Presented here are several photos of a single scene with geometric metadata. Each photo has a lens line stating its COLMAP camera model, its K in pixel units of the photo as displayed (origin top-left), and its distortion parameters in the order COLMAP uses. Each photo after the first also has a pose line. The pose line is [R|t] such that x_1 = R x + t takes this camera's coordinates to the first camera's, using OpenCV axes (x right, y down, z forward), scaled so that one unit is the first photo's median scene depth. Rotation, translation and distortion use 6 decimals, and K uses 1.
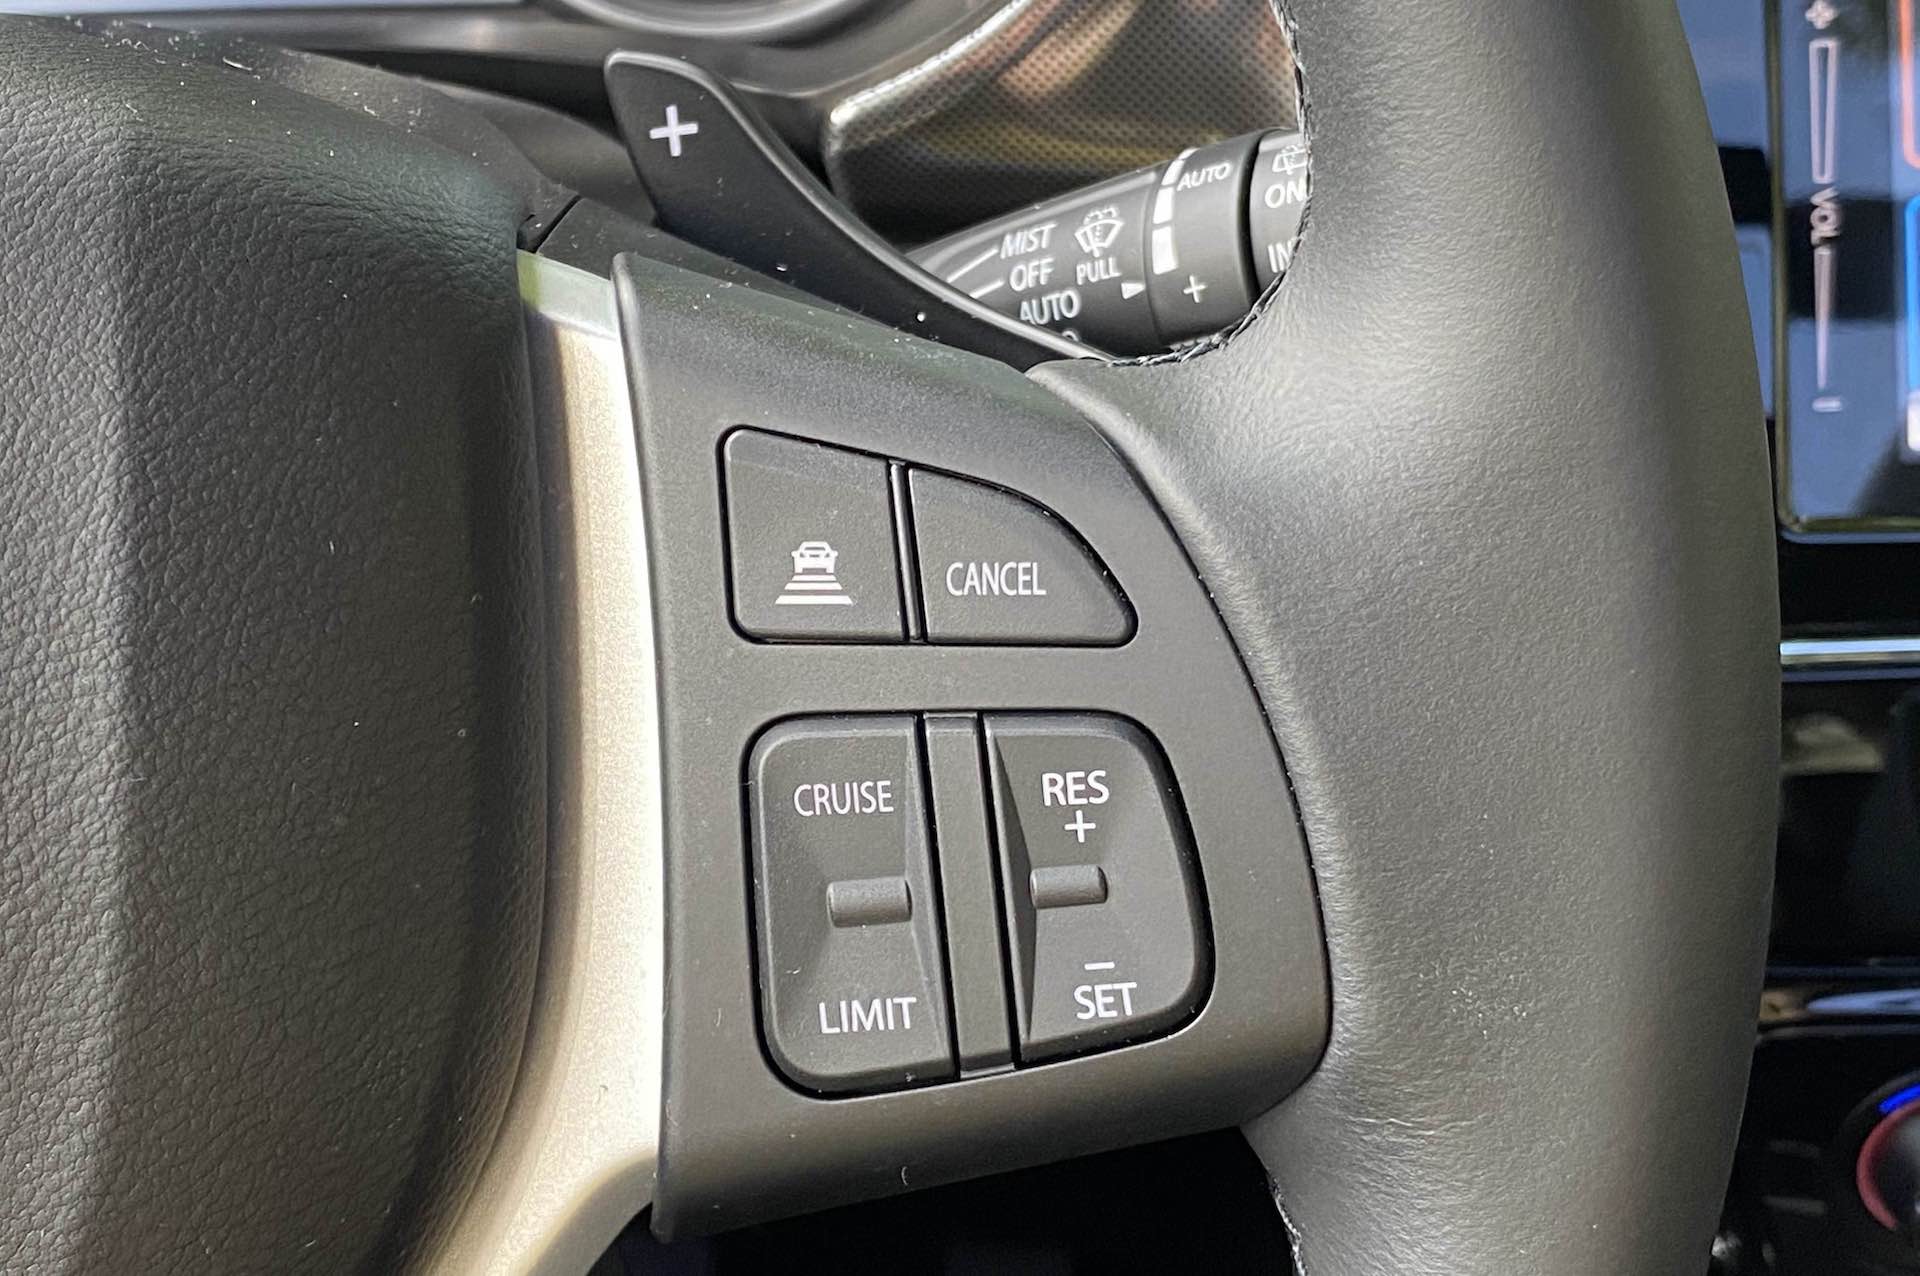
lens RADIAL K [[3002.8, 0, 961.2], [0, 3002.8, 630.1], [0, 0, 1]] dist [0.157617, 0.000000]
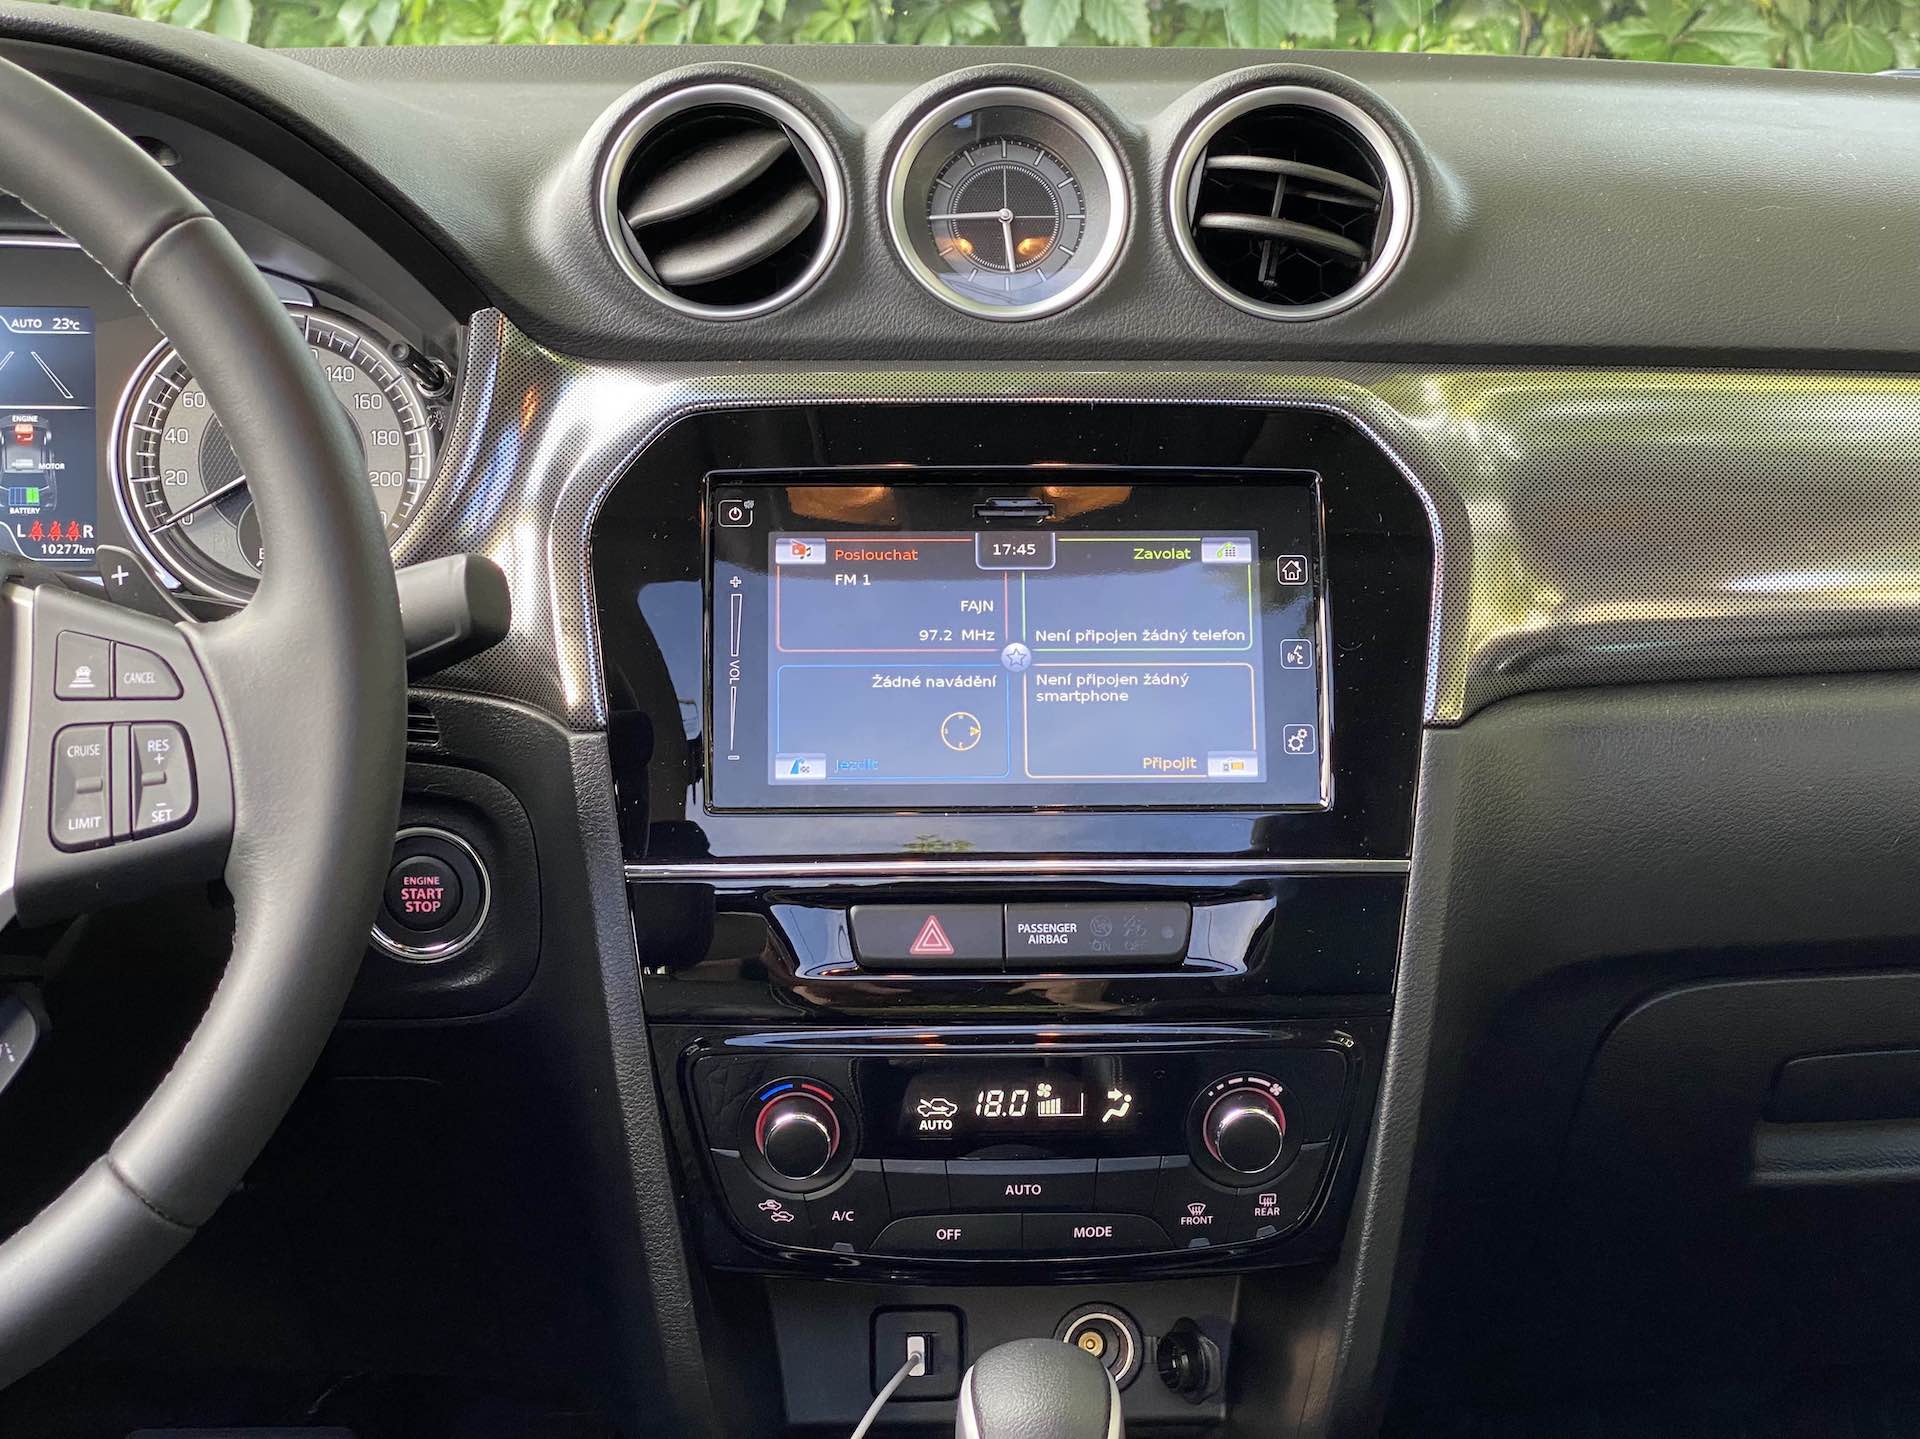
lens RADIAL K [[2887.9, 0, 979.6], [0, 2887.9, 741.0], [0, 0, 1]] dist [0.106027, 0.000000]
pose [[0.999282, 0.036670, -0.009513, 0.875314], [-0.037874, 0.972806, -0.228505, 0.674012], [0.000875, 0.228701, 0.973496, -1.812539]]
